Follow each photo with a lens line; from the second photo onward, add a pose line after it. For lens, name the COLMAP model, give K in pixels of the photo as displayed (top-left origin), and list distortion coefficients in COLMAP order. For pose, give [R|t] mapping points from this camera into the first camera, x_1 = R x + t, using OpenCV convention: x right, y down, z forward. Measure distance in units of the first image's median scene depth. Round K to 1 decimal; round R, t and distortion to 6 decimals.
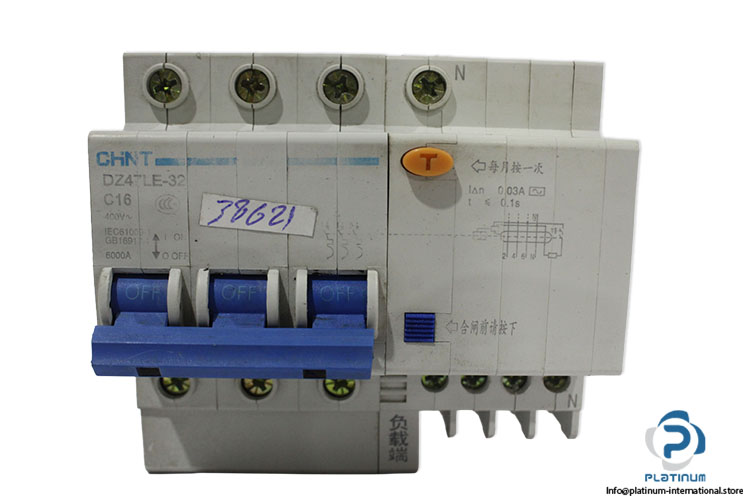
lens RADIAL K [[831.7, 0, 374.5], [0, 831.7, 281.7], [0, 0, 1]] dist [-0.117210, 0.003595]
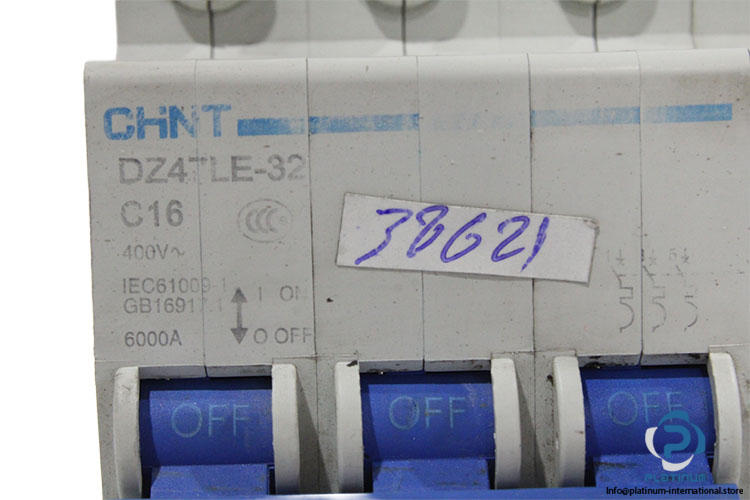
lens RADIAL K [[1845.6, 0, 375.0], [0, 1845.6, 250.0], [0, 0, 1]] dist [0.017212, 0.016276]
pose [[0.999374, -0.034354, 0.008448, -0.199472], [0.034888, 0.996625, -0.074301, -0.001437], [-0.005867, 0.074549, 0.997200, -0.000962]]
